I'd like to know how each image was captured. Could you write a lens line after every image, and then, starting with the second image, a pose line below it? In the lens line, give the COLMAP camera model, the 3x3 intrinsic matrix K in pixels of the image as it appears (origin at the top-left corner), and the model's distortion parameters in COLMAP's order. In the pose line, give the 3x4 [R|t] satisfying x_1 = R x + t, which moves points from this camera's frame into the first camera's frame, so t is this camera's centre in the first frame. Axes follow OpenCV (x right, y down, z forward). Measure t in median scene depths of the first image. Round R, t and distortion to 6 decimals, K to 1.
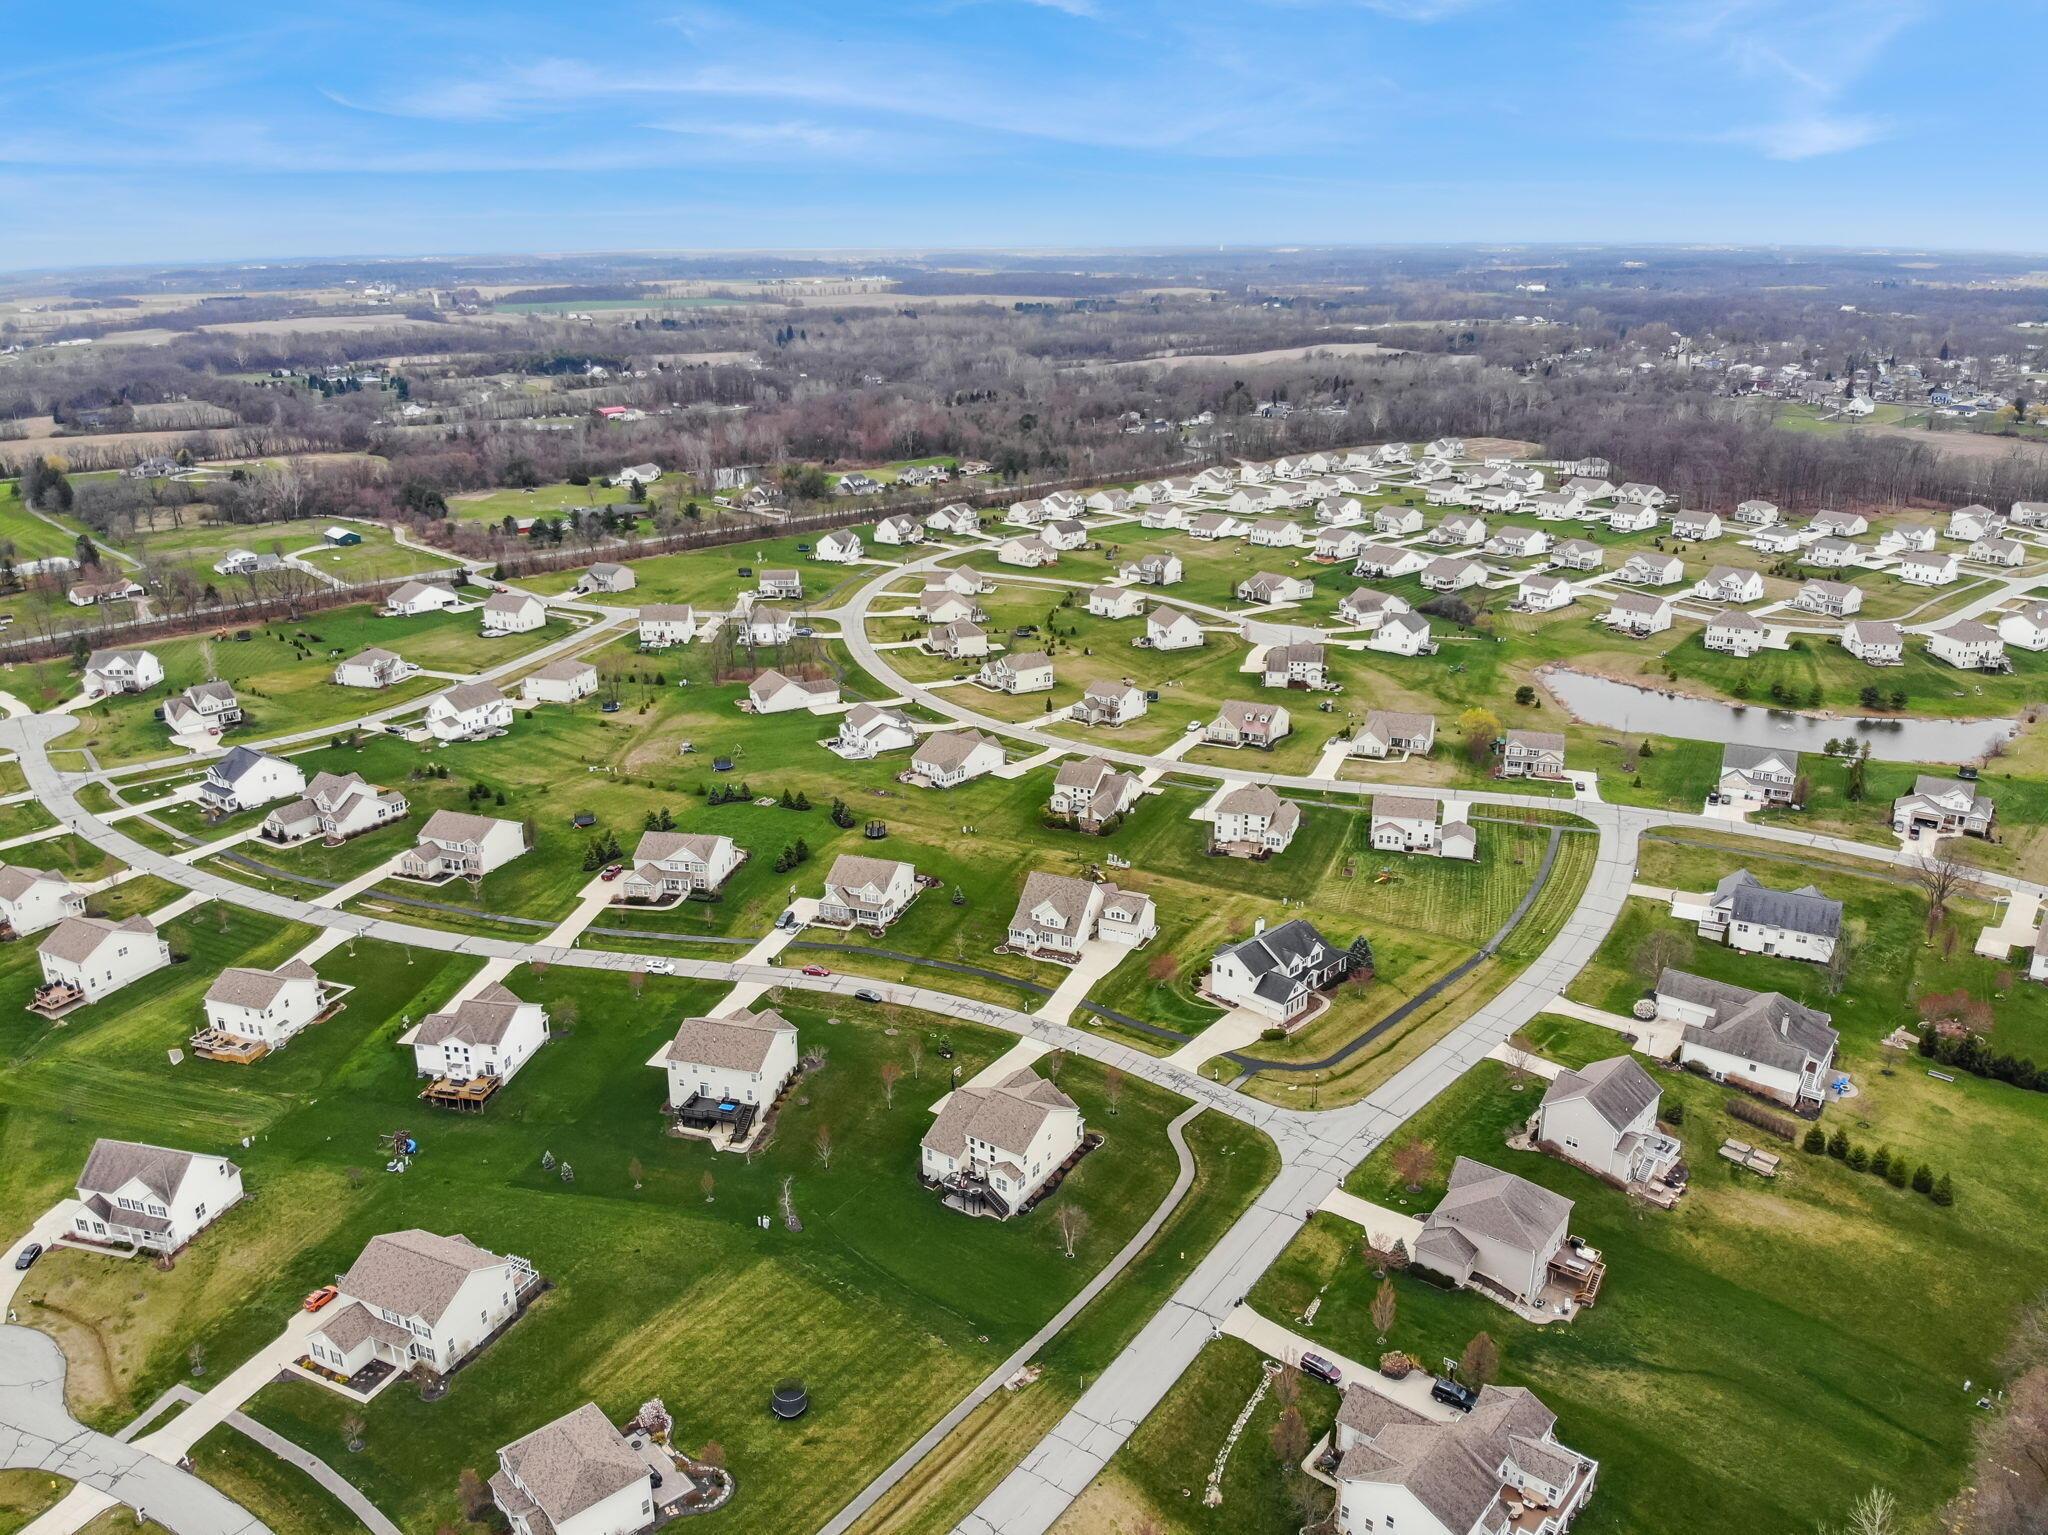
lens RADIAL K [[1533.1, 0, 1020.4], [0, 1533.1, 770.9], [0, 0, 1]] dist [0.085500, -0.205916]
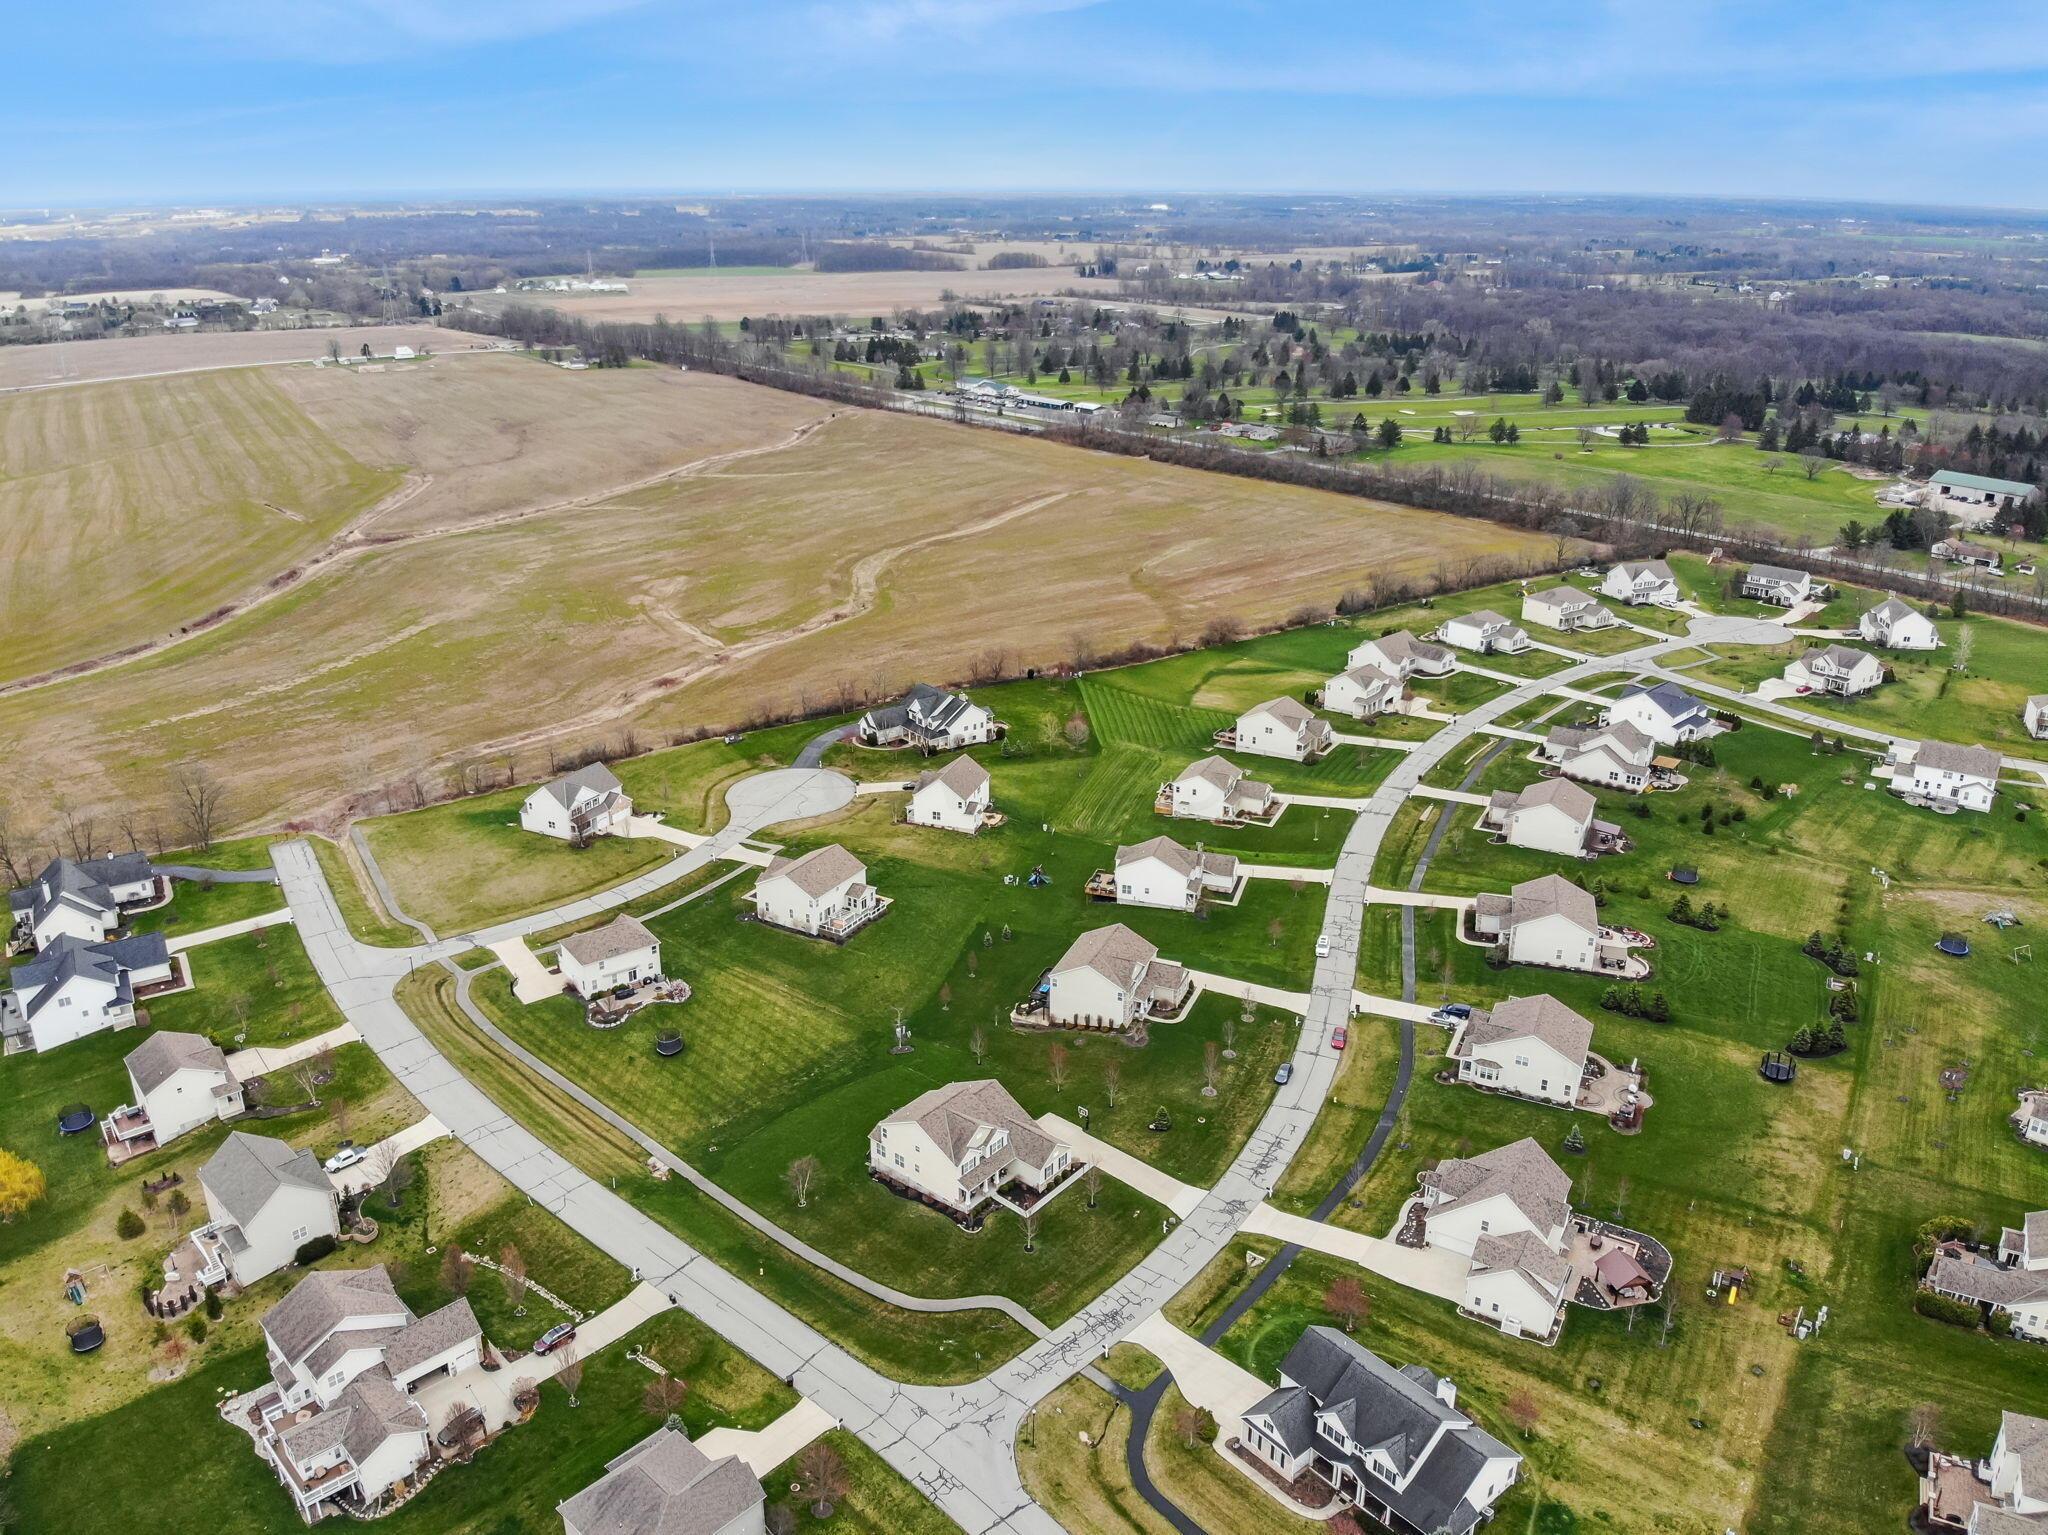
lens RADIAL K [[1533.1, 0, 1020.4], [0, 1533.1, 770.9], [0, 0, 1]] dist [0.085500, -0.205916]
pose [[-0.125273, 0.364459, -0.922755, 0.624844], [-0.324161, 0.863999, 0.385260, -0.271168], [0.937671, 0.347384, 0.009908, 0.762171]]
